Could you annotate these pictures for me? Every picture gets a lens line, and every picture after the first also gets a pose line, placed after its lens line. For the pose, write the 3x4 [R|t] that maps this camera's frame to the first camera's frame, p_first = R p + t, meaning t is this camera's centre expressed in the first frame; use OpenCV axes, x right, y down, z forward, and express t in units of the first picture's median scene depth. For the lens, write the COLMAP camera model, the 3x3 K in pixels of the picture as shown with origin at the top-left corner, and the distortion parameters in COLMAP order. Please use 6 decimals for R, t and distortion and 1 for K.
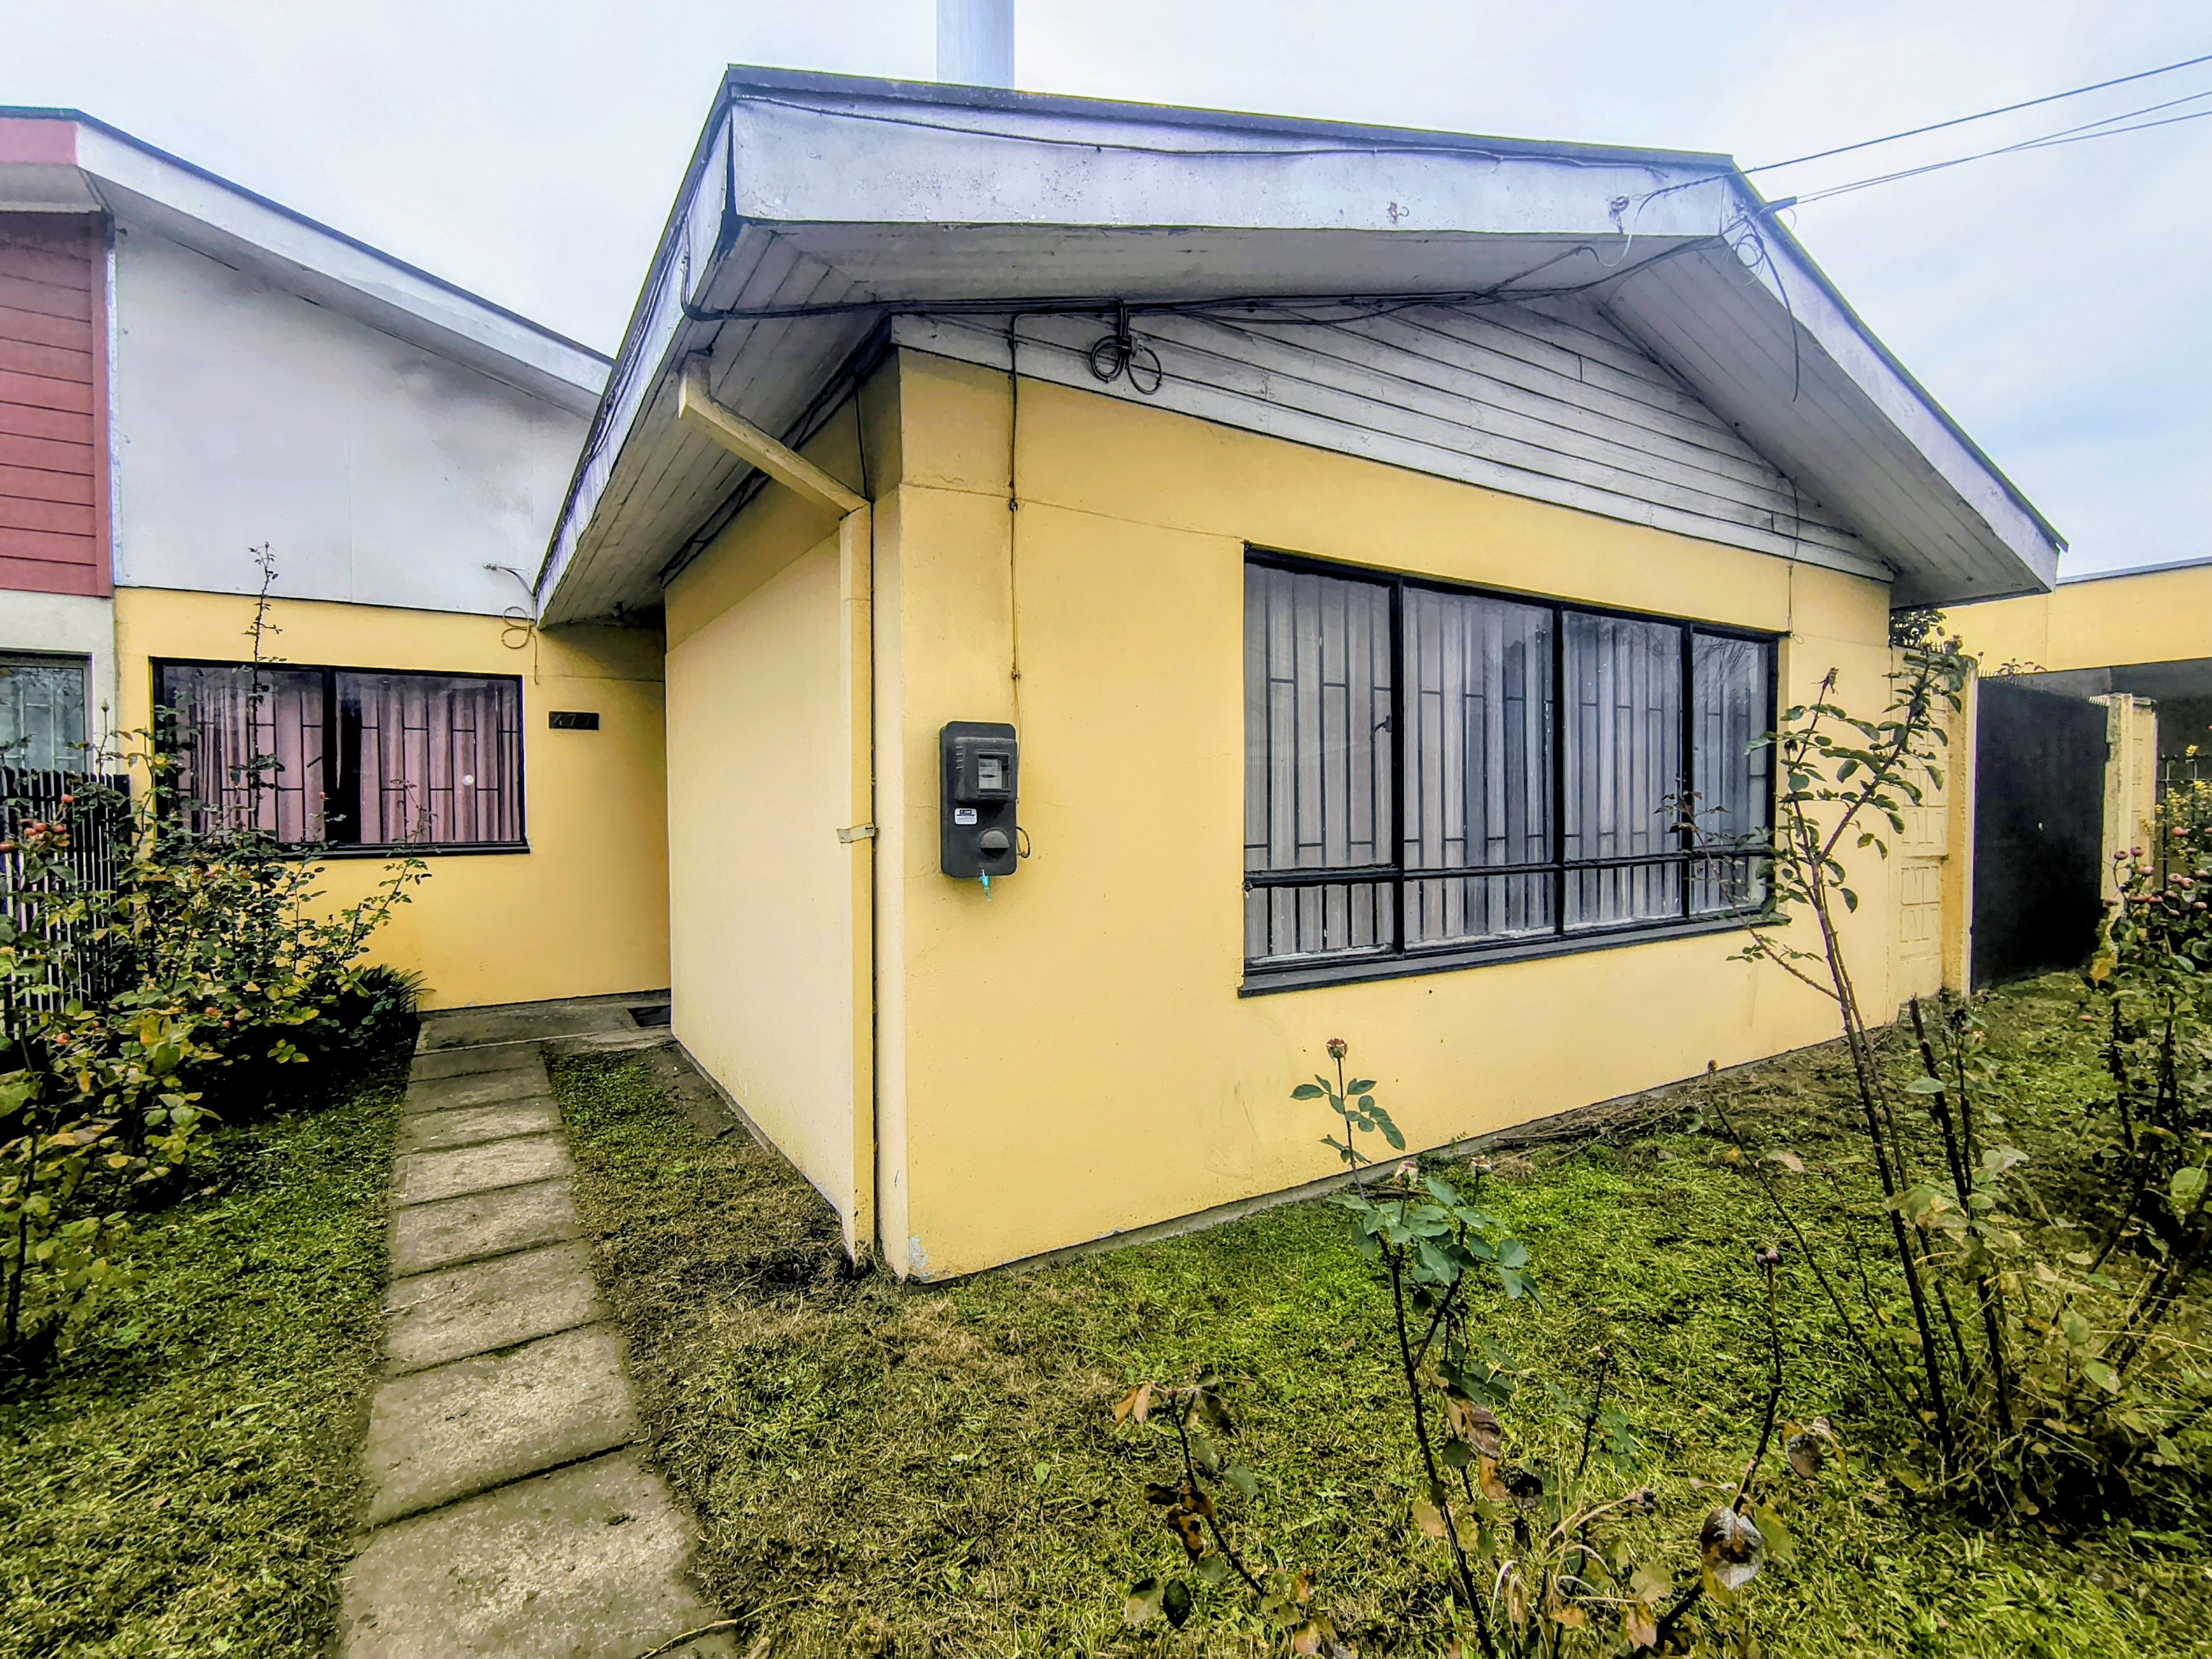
lens RADIAL K [[1017.8, 0, 1095.6], [0, 1017.8, 827.9], [0, 0, 1]] dist [-0.004530, 0.000366]
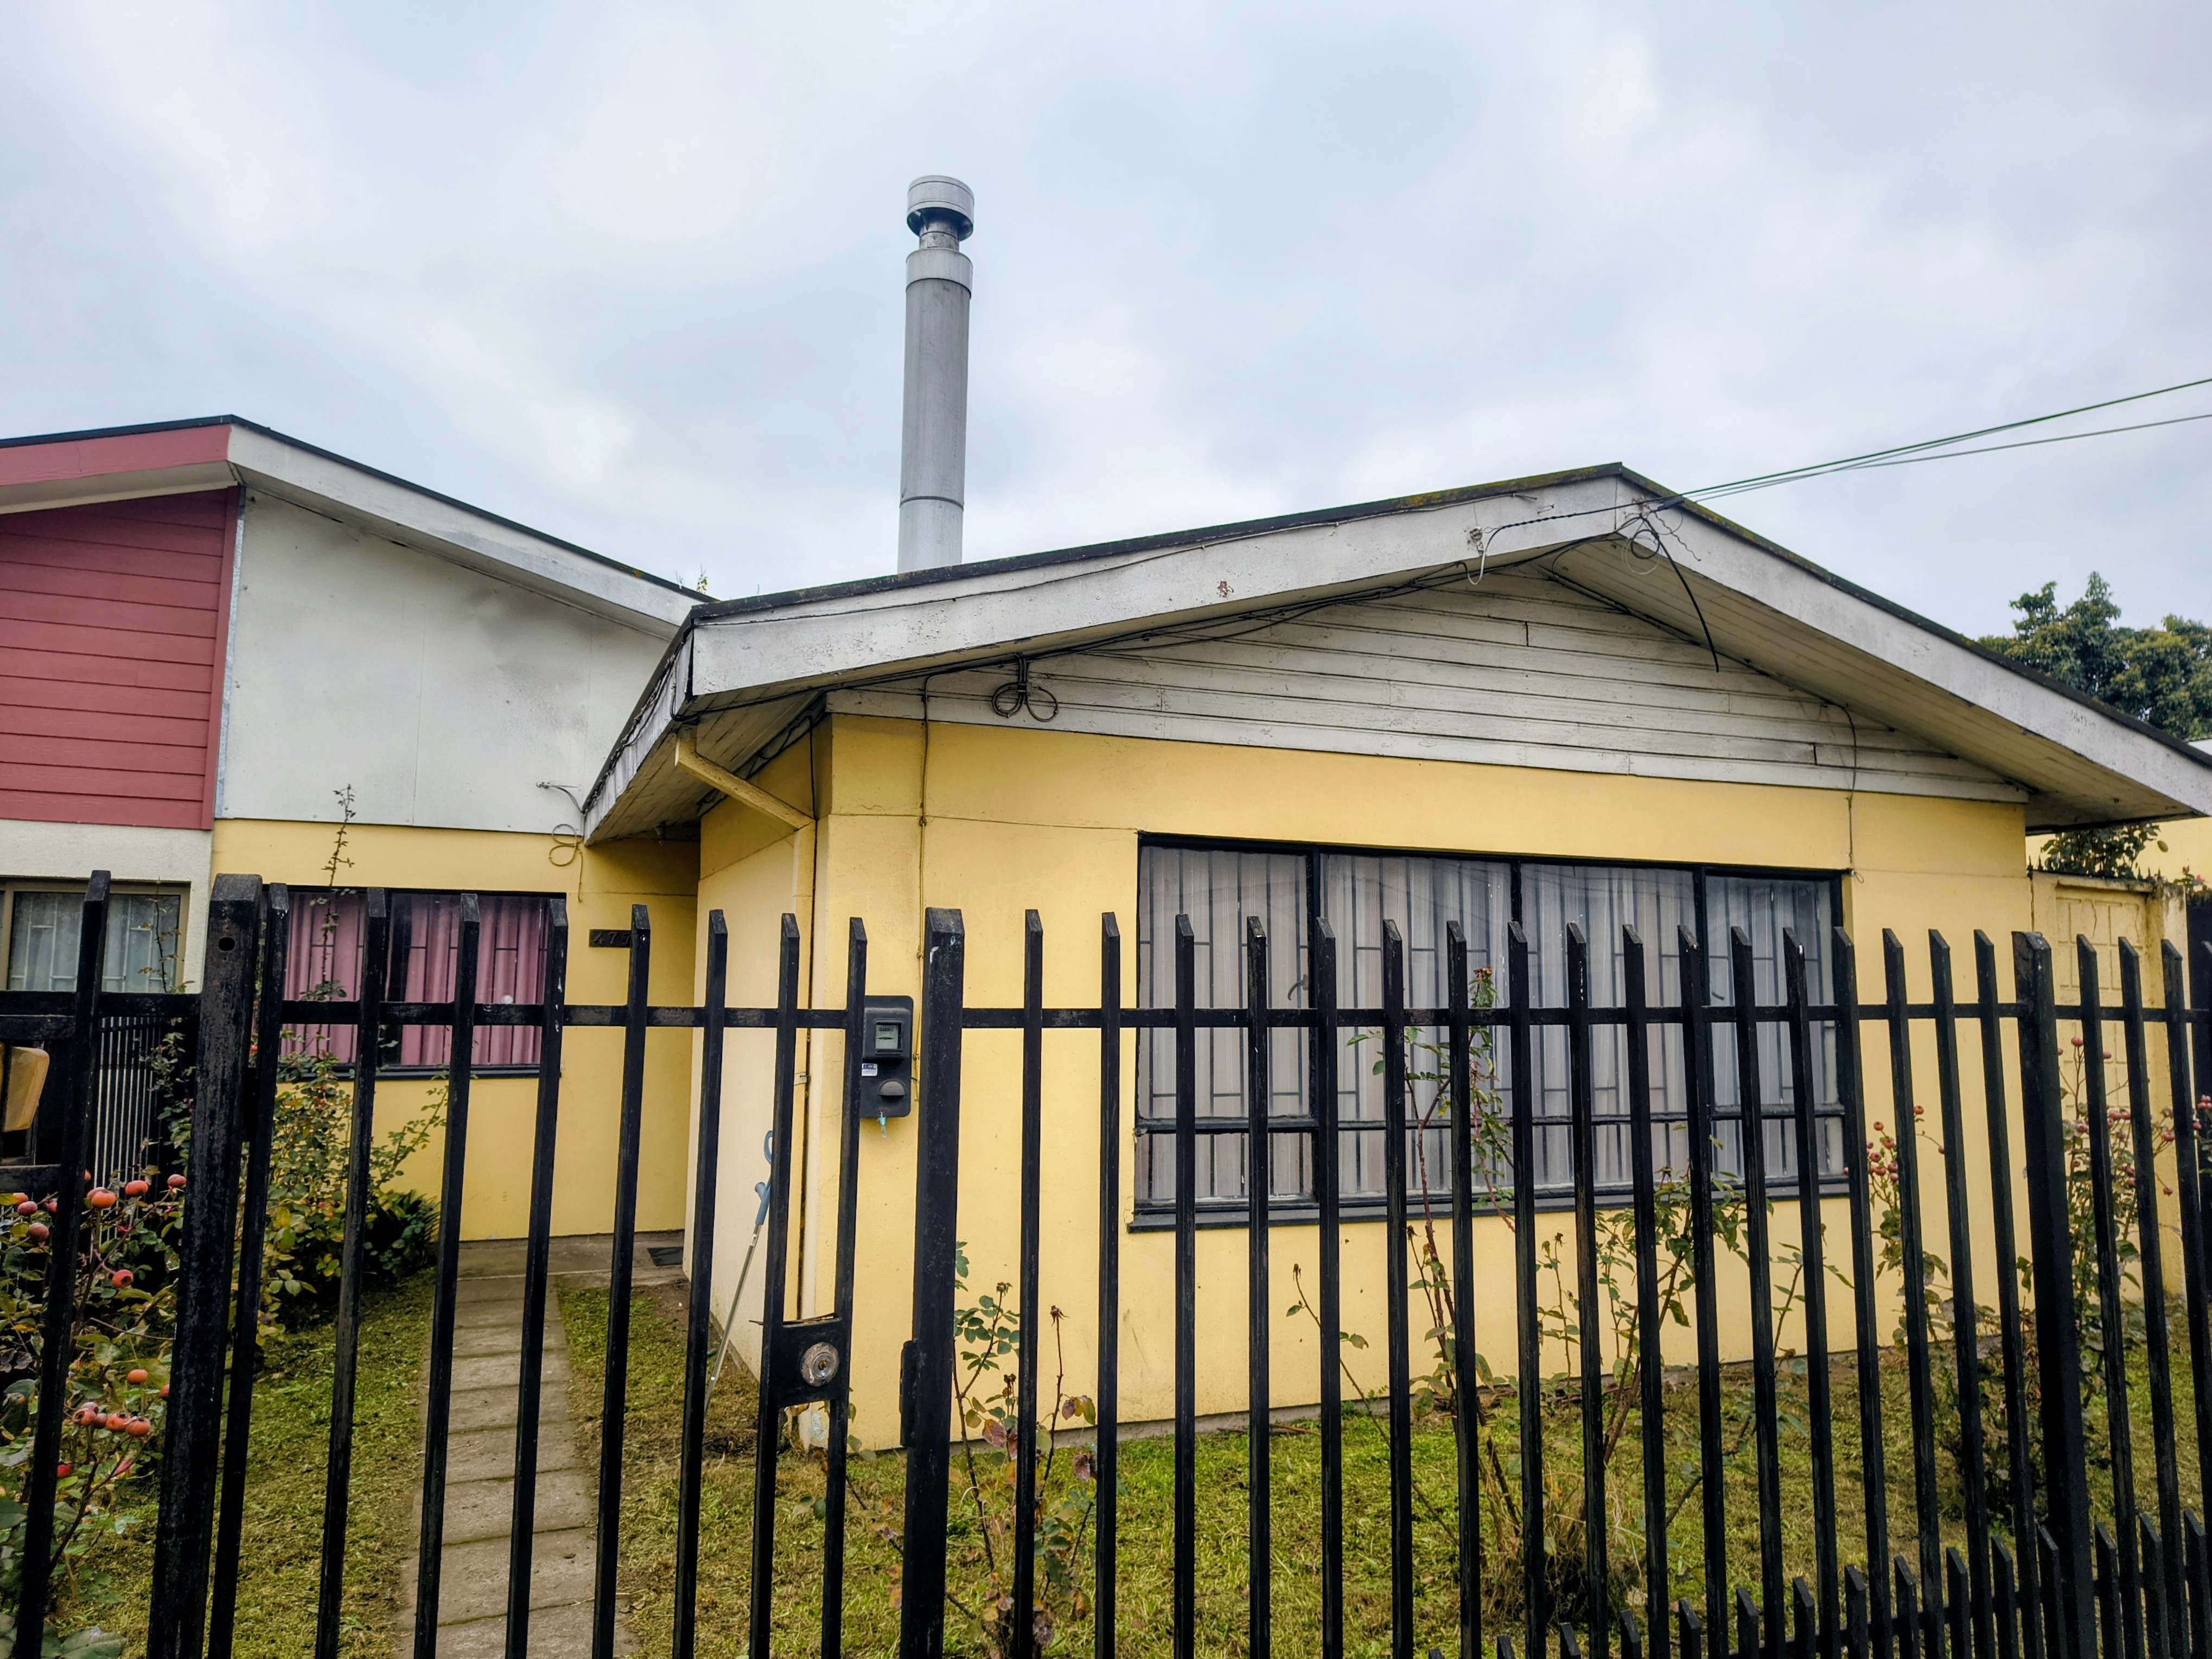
lens RADIAL K [[1510.5, 0, 1116.3], [0, 1510.5, 836.8], [0, 0, 1]] dist [0.042038, -0.051993]
pose [[0.985581, -0.002534, -0.169188, 0.277182], [-0.019641, 0.991415, -0.129266, -0.034424], [0.168063, 0.130725, 0.977070, -0.467237]]
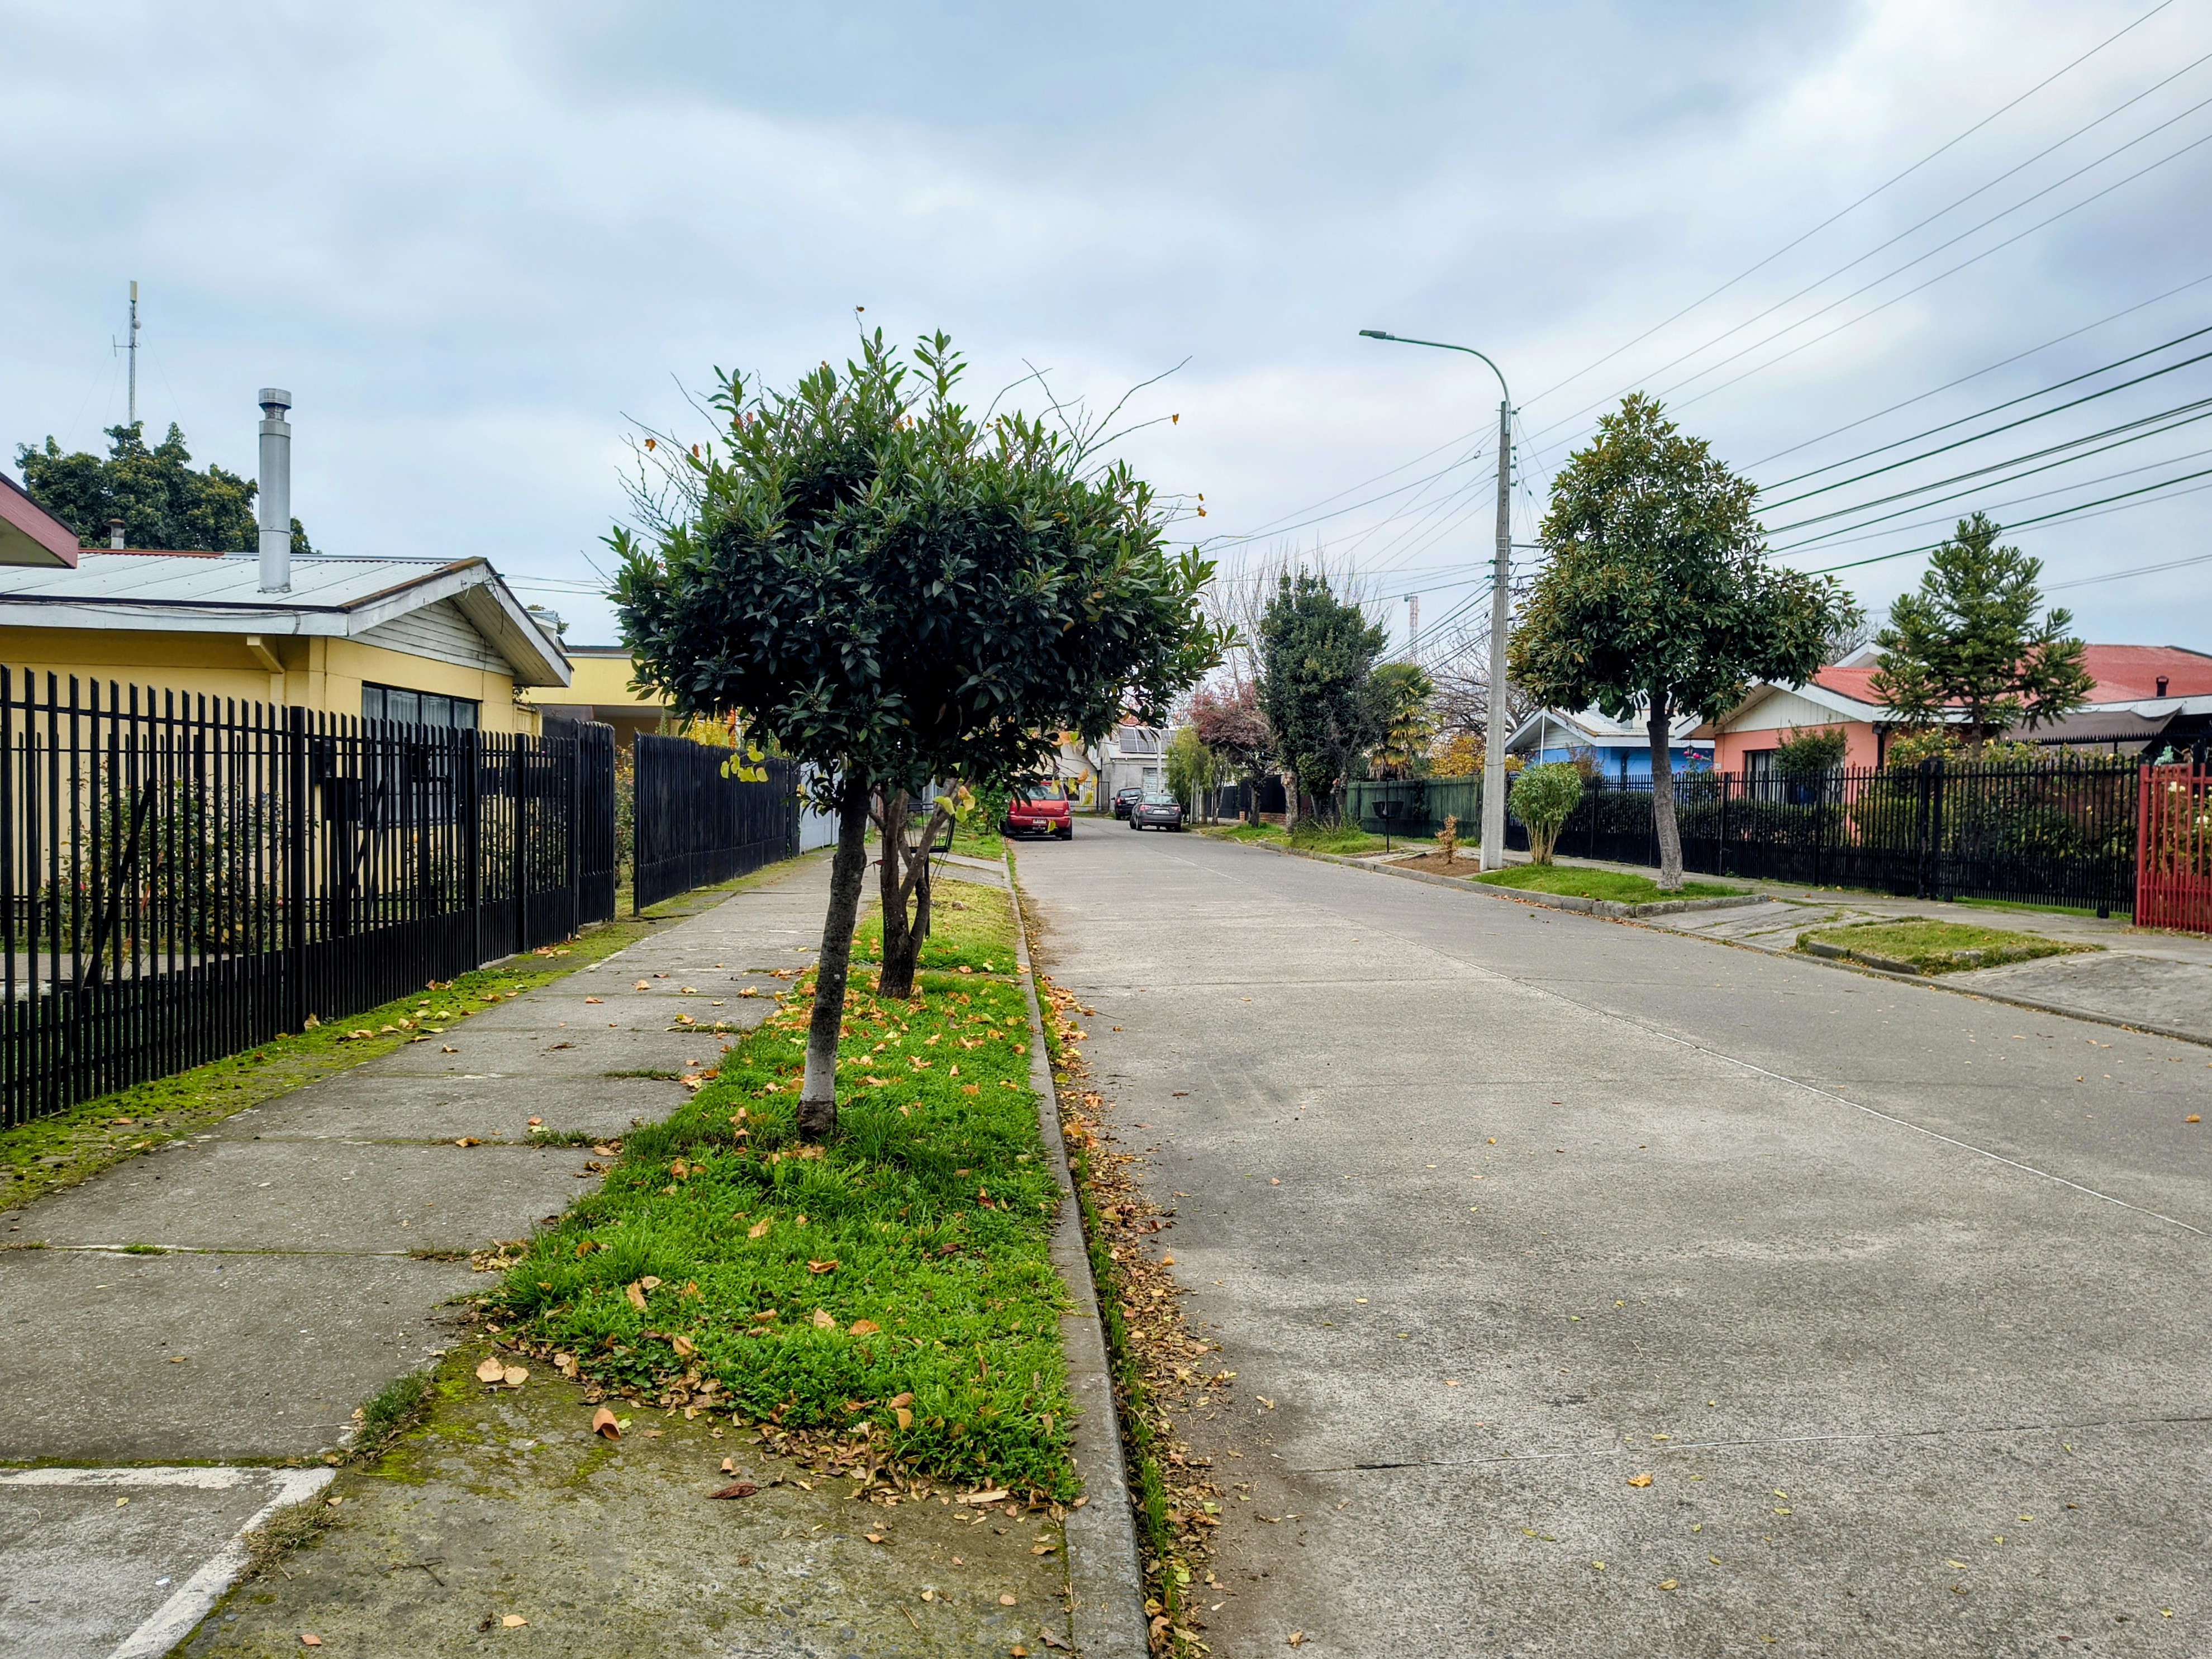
lens RADIAL K [[1510.4, 0, 1116.3], [0, 1510.4, 836.8], [0, 0, 1]] dist [0.042038, -0.051993]
pose [[0.453613, -0.018758, 0.891001, -1.949791], [0.003875, 0.999811, 0.019076, 0.071880], [-0.891190, -0.005201, 0.453600, -2.075789]]
